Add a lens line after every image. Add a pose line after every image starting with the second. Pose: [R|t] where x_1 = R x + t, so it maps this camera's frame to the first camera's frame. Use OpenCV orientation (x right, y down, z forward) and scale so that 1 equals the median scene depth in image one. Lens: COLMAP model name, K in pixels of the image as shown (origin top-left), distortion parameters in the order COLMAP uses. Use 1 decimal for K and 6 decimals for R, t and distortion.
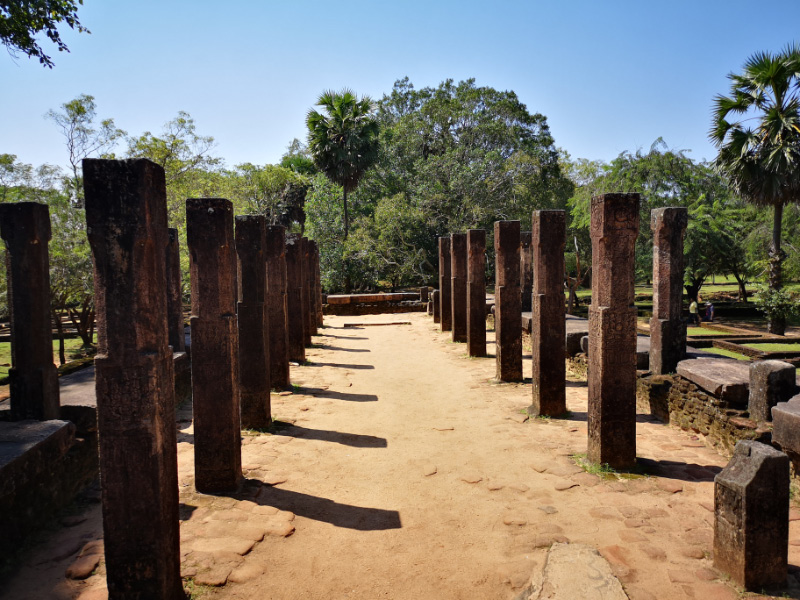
lens RADIAL K [[623.2, 0, 400.0], [0, 623.2, 300.0], [0, 0, 1]] dist [0.058715, -0.058881]
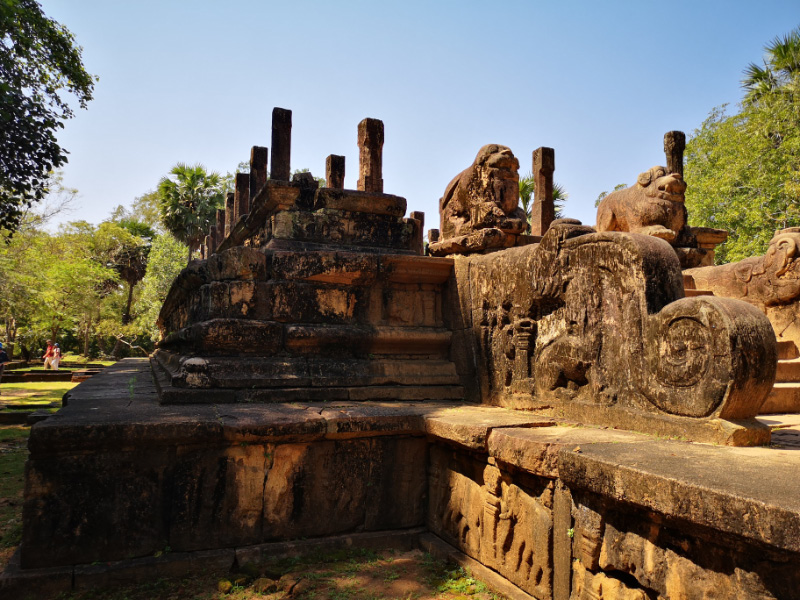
lens RADIAL K [[623.2, 0, 400.0], [0, 623.2, 300.0], [0, 0, 1]] dist [0.058715, -0.058881]
pose [[0.949190, 0.055173, 0.309830, -0.077494], [-0.009717, 0.989181, -0.146380, 0.076473], [-0.314554, 0.135931, 0.939456, -0.165277]]
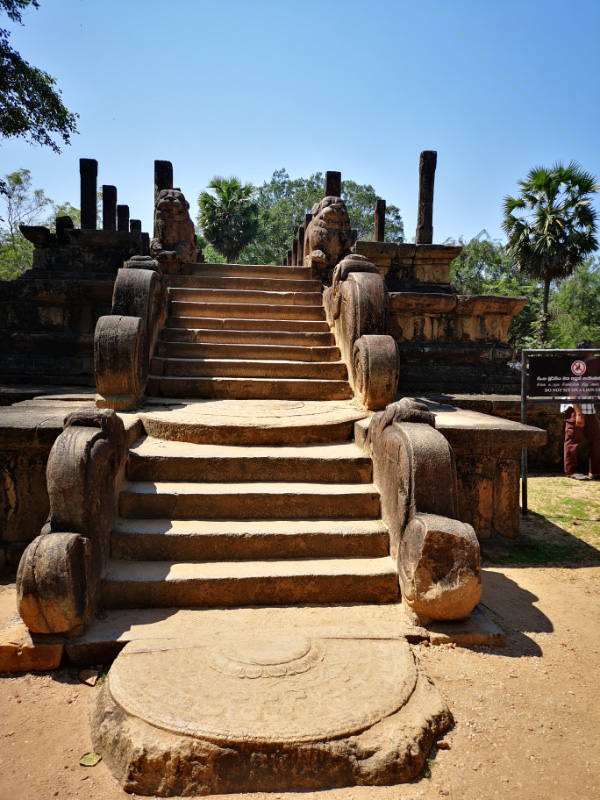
lens RADIAL K [[623.2, 0, 300.0], [0, 623.2, 400.0], [0, 0, 1]] dist [0.058715, -0.058881]
pose [[0.998505, 0.043653, 0.032898, 0.023572], [-0.044103, 0.998941, 0.013082, 0.077041], [-0.032292, -0.014513, 0.999373, -0.229293]]
